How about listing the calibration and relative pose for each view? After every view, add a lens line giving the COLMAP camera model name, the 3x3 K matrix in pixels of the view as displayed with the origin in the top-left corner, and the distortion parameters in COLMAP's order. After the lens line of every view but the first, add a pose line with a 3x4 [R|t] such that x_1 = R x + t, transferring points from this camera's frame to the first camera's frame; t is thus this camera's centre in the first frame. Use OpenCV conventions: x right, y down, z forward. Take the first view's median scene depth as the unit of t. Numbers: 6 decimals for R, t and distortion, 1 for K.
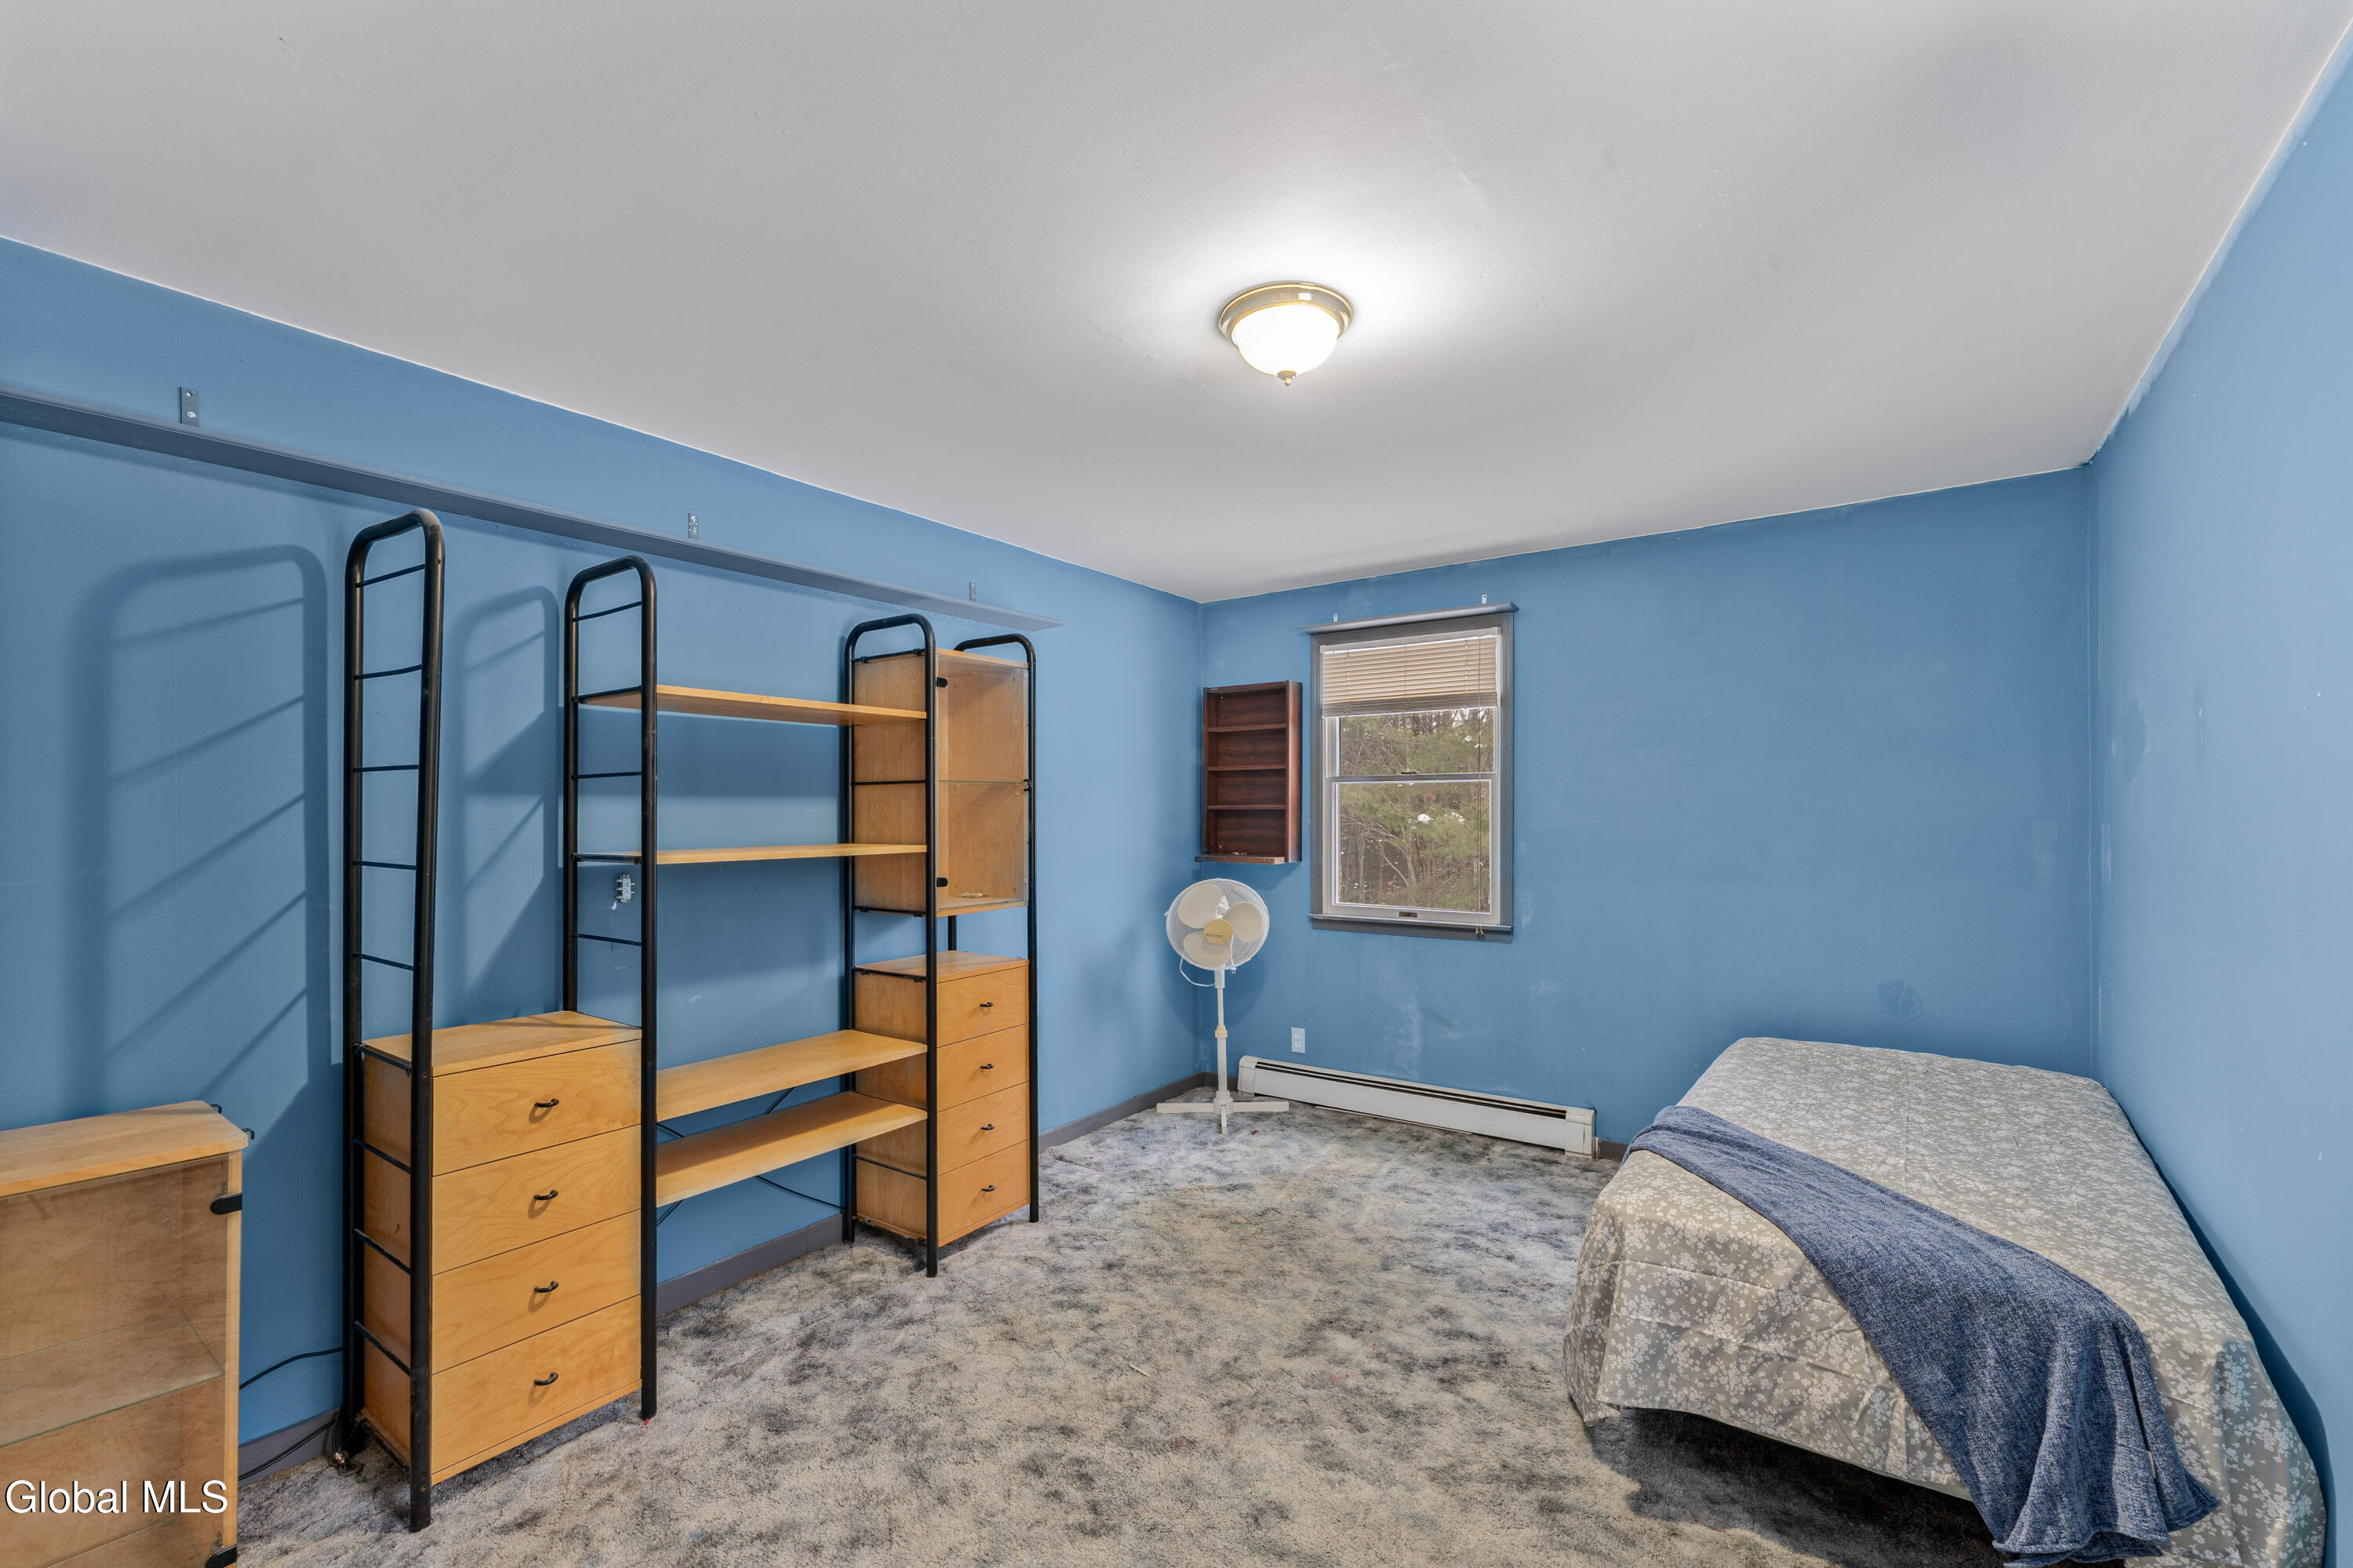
lens RADIAL K [[961.1, 0, 1170.2], [0, 961.1, 800.1], [0, 0, 1]] dist [0.000007, -0.000495]
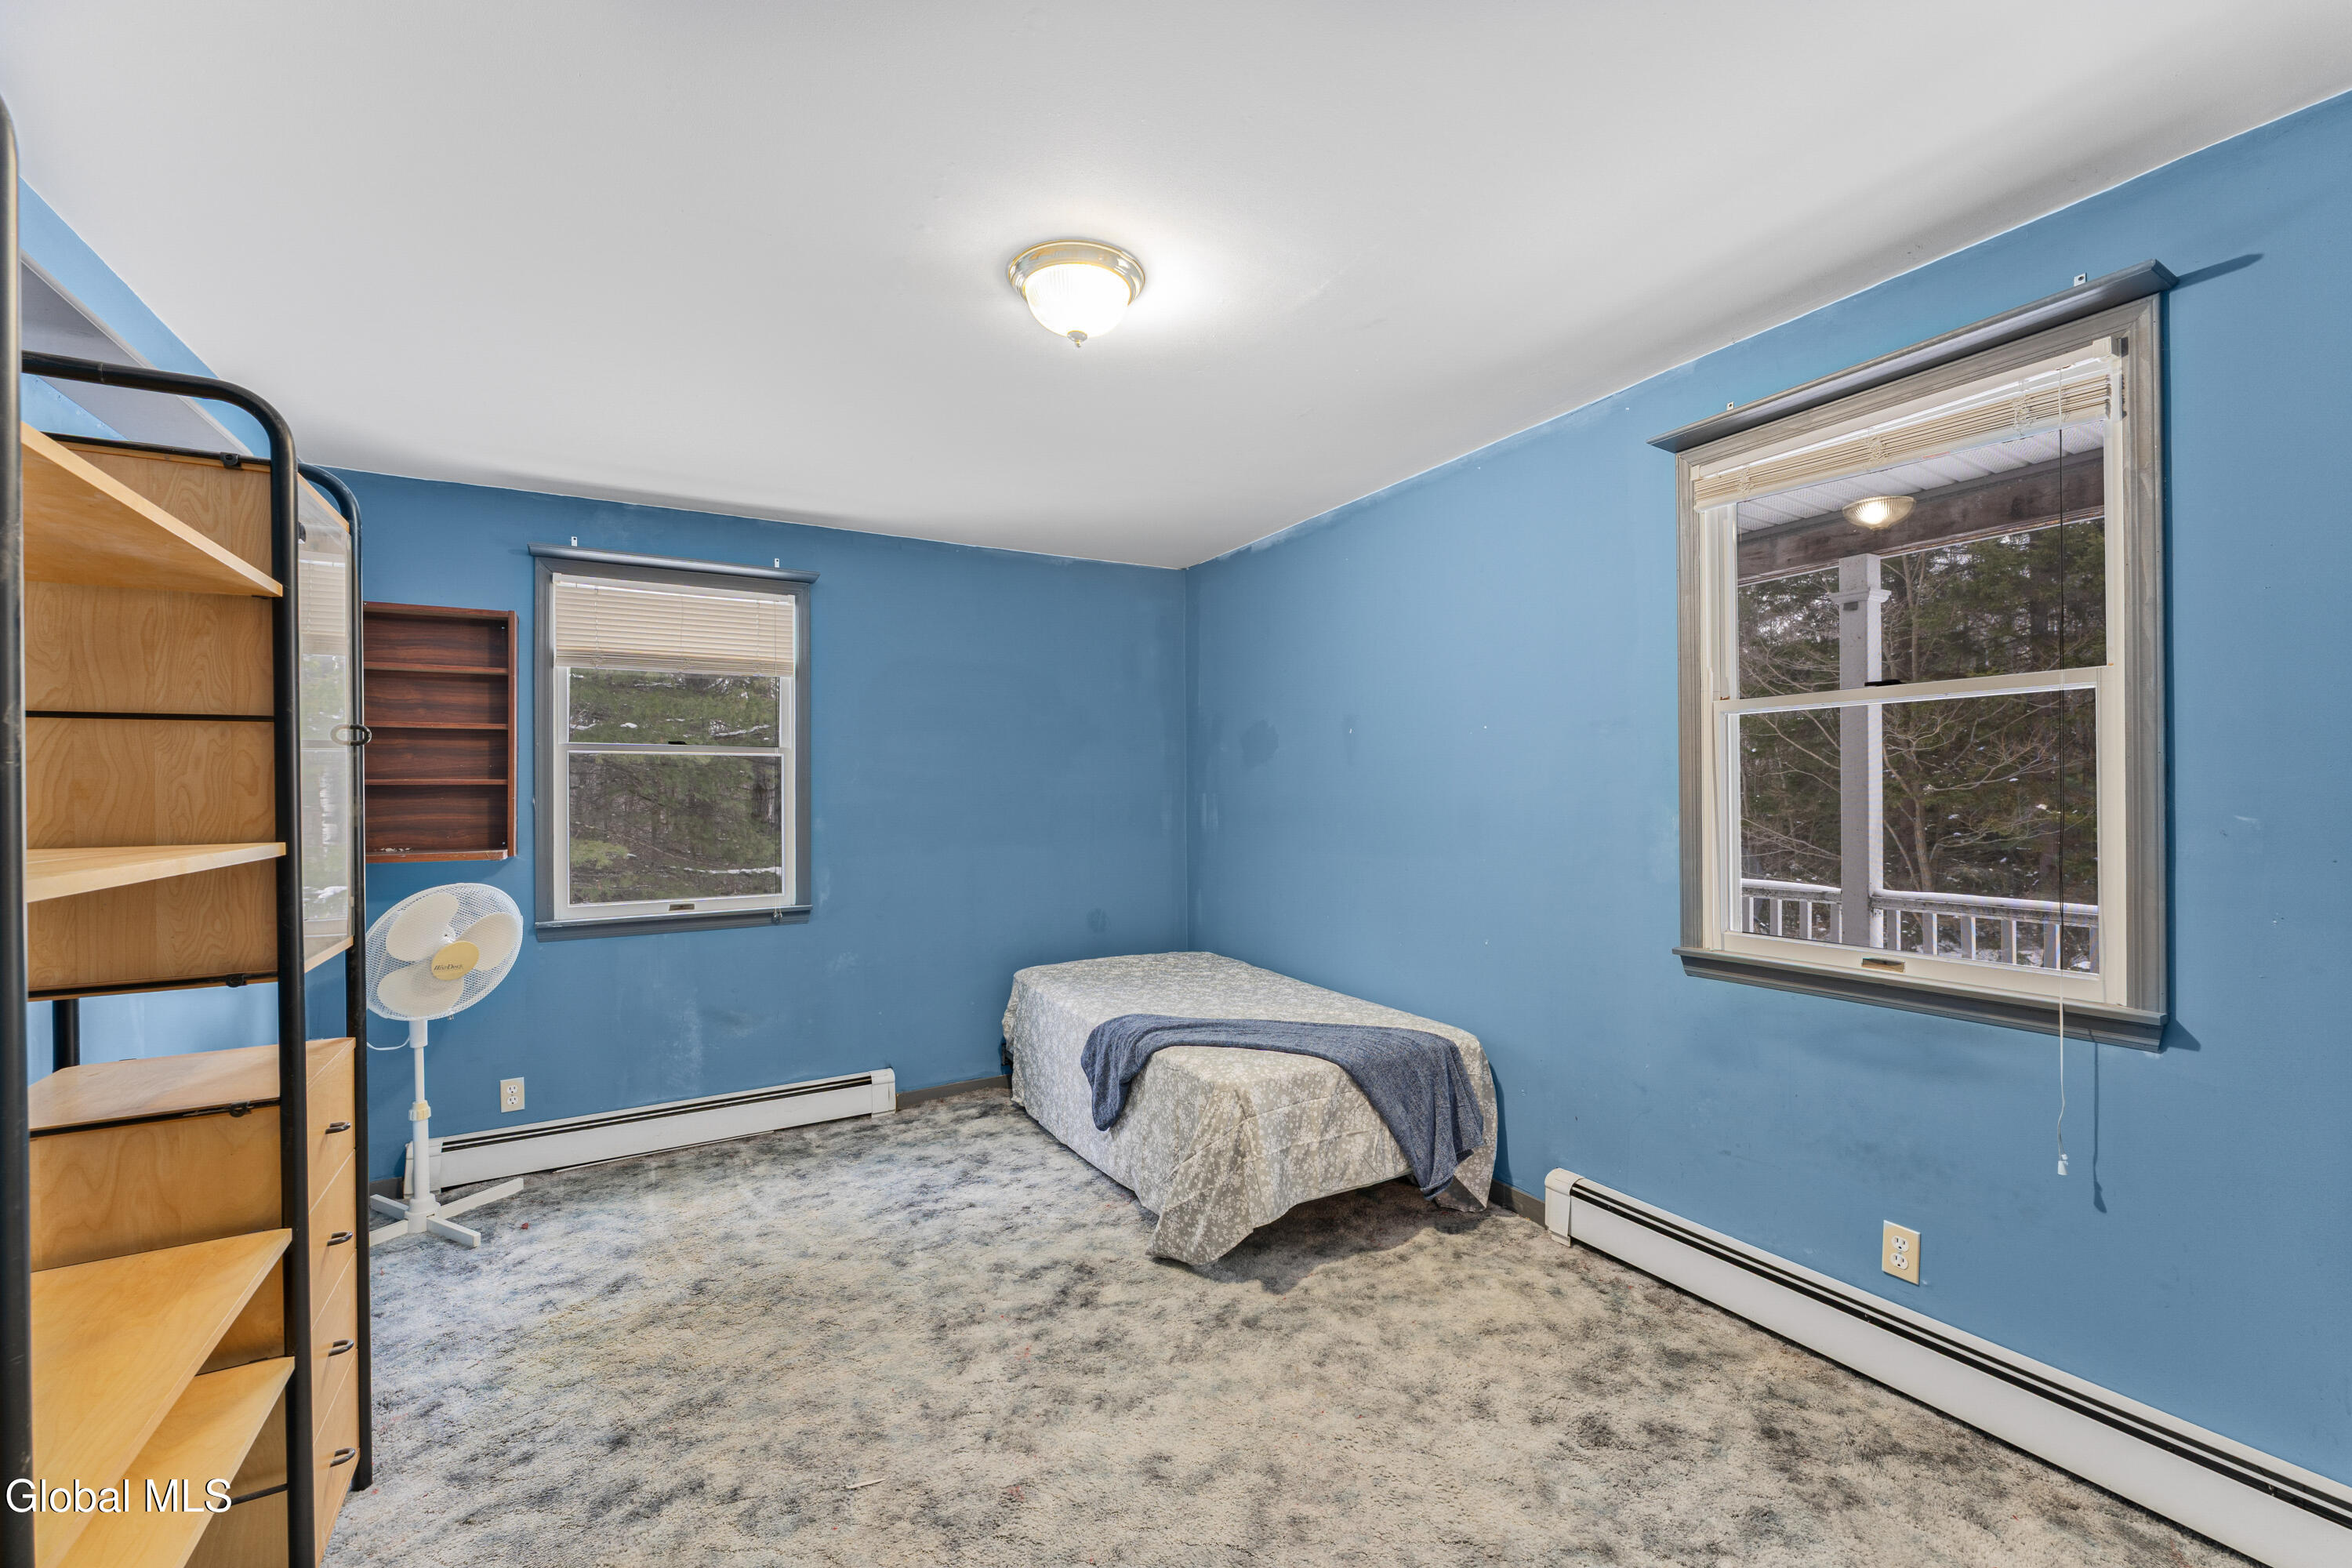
lens RADIAL K [[960.6, 0, 1171.9], [0, 960.6, 786.9], [0, 0, 1]] dist [0.000007, -0.000495]
pose [[0.432639, 0.003715, 0.901560, -0.419119], [-0.004523, 0.999988, -0.001950, 0.012989], [-0.901556, -0.003234, 0.432651, 0.283684]]
